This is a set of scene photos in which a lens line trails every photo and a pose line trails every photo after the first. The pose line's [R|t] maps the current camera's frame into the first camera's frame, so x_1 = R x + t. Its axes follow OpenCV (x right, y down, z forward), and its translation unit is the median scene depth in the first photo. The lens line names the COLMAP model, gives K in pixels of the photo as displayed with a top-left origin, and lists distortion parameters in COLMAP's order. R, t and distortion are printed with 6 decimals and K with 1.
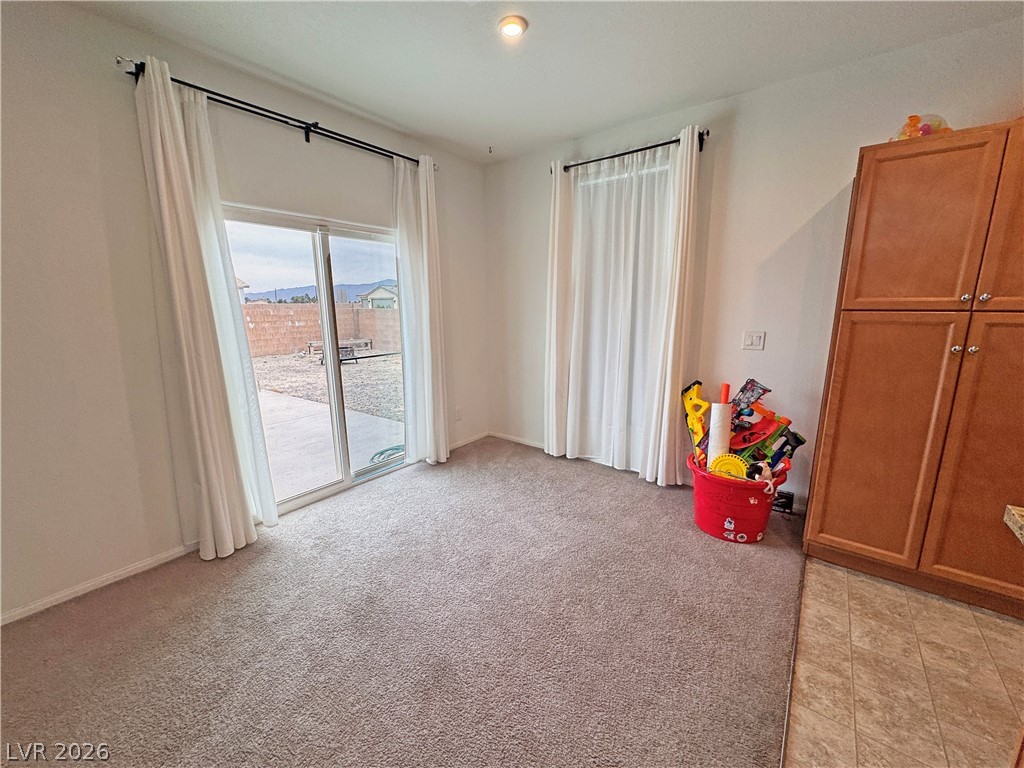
lens RADIAL K [[406.8, 0, 510.0], [0, 406.8, 383.7], [0, 0, 1]] dist [-0.002171, 0.000013]
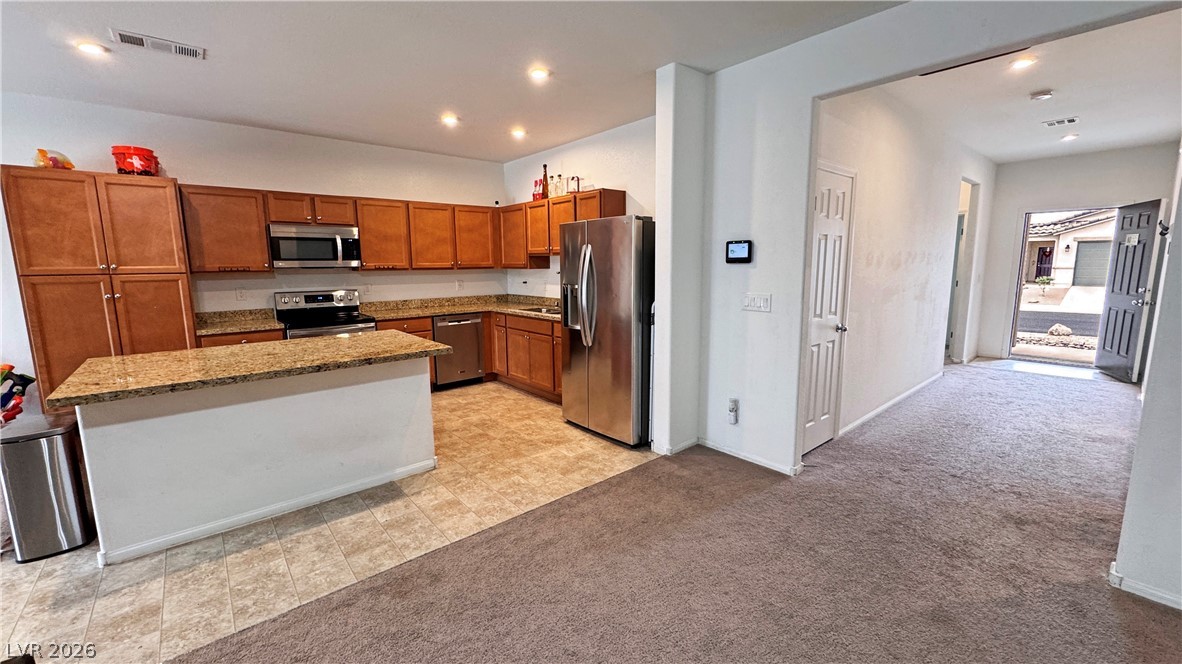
lens RADIAL K [[468.7, 0, 594.1], [0, 468.7, 331.5], [0, 0, 1]] dist [-0.002506, -0.000033]
pose [[0.191700, -0.136420, 0.971926, -0.359711], [0.197994, 0.975308, 0.097843, 0.219168], [-0.961275, 0.173679, 0.213977, -1.103765]]
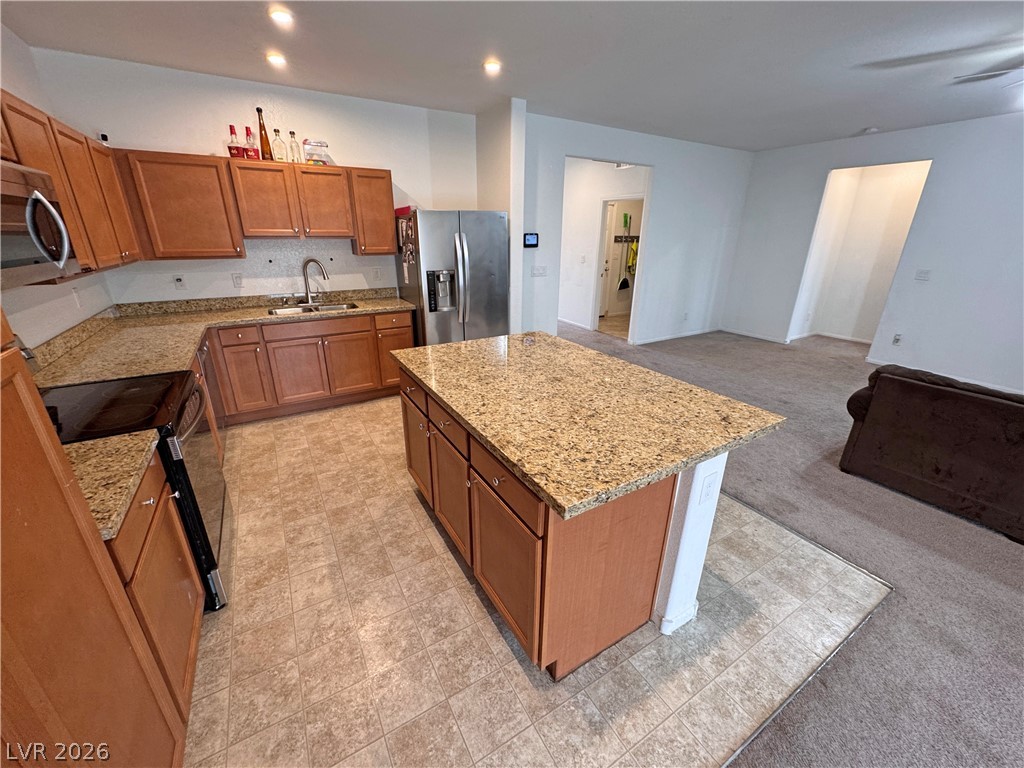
lens RADIAL K [[406.8, 0, 512.2], [0, 406.8, 383.3], [0, 0, 1]] dist [-0.002171, 0.000013]
pose [[-0.932946, -0.125193, 0.337548, 0.499119], [0.069999, 0.856618, 0.511181, -0.246336], [-0.353146, 0.500532, -0.790415, 0.821921]]
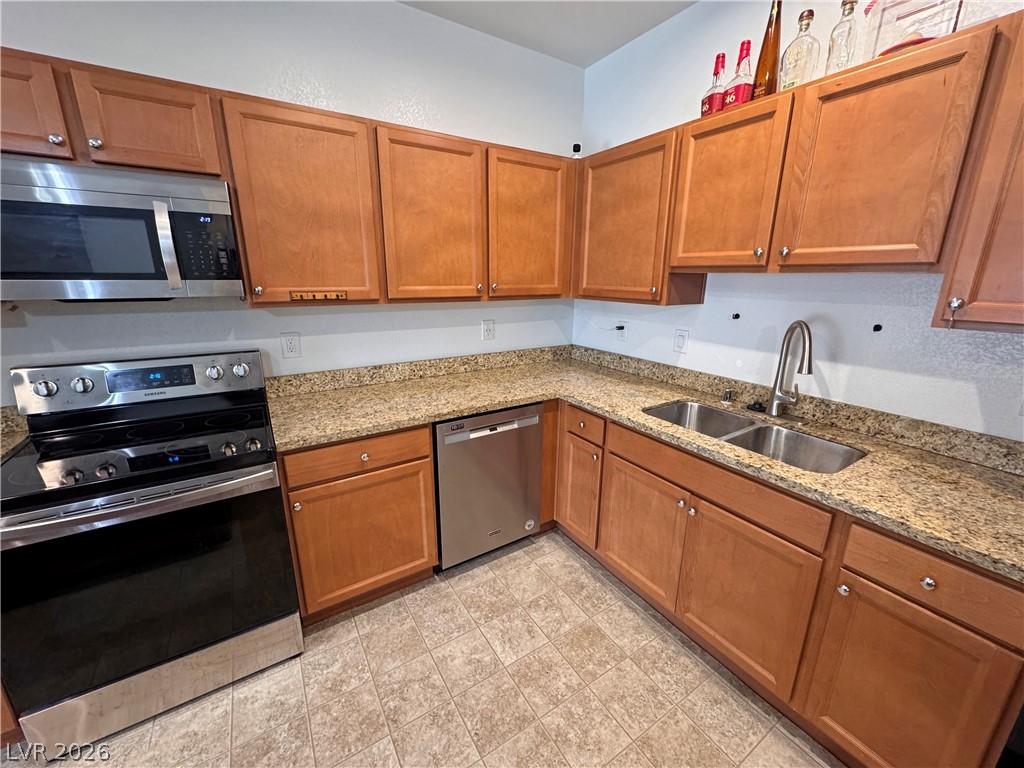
lens RADIAL K [[406.8, 0, 513.5], [0, 406.8, 383.6], [0, 0, 1]] dist [-0.002171, 0.000013]
pose [[0.333231, -0.233903, 0.913371, 1.098364], [0.173164, 0.967443, 0.184574, 0.013894], [-0.926807, 0.096657, 0.362886, -0.293079]]
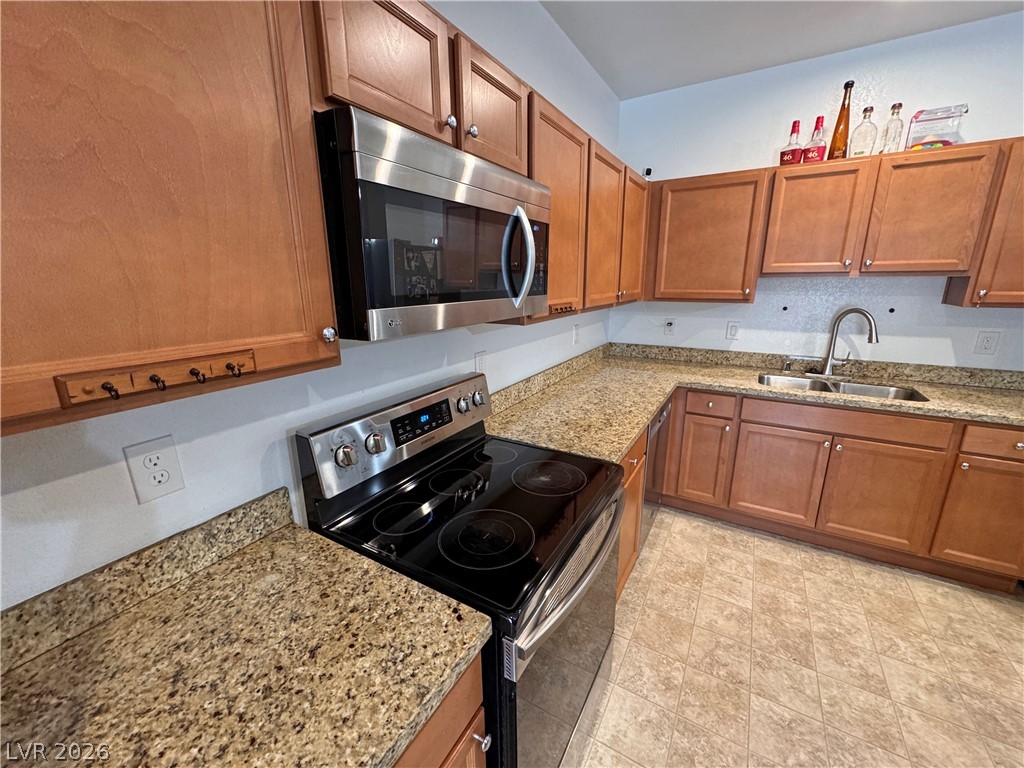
lens RADIAL K [[406.8, 0, 512.7], [0, 406.8, 383.5], [0, 0, 1]] dist [-0.002171, 0.000013]
pose [[-0.129123, -0.239095, 0.962372, 0.984299], [0.204508, 0.943213, 0.261775, -0.153685], [-0.970311, 0.230614, -0.072894, 0.493524]]
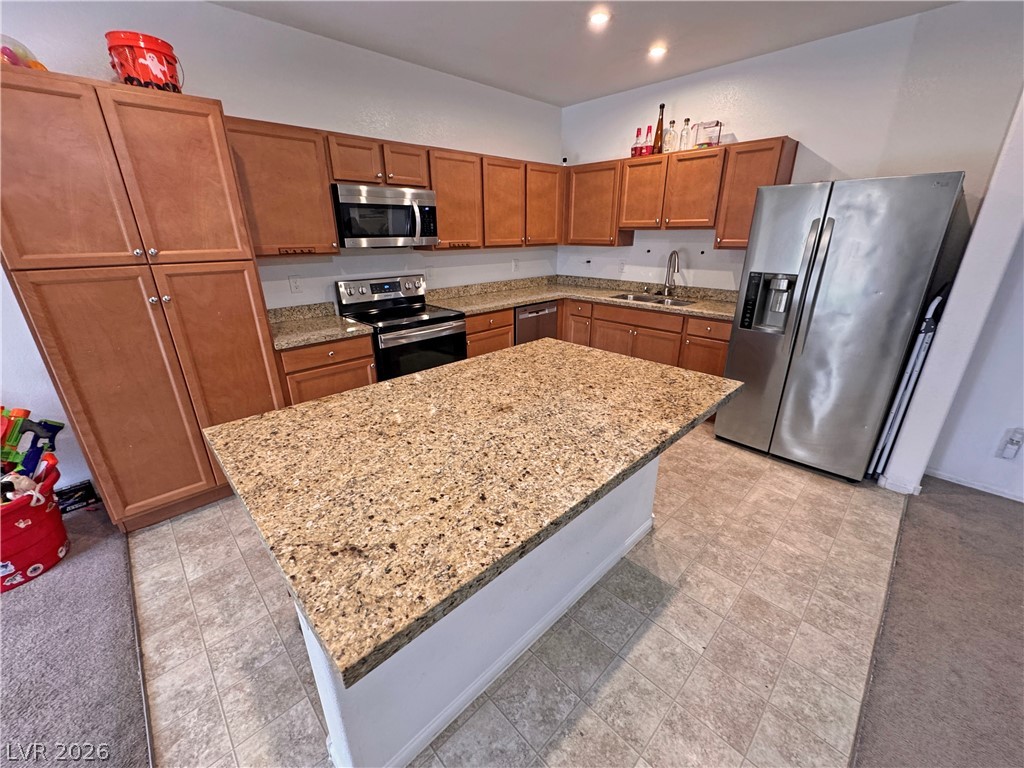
lens RADIAL K [[406.8, 0, 513.3], [0, 406.8, 384.0], [0, 0, 1]] dist [-0.002171, 0.000013]
pose [[0.134393, -0.342707, 0.929780, 0.097687], [0.197352, 0.928752, 0.313802, -0.020931], [-0.971077, 0.141321, 0.192452, -0.109639]]
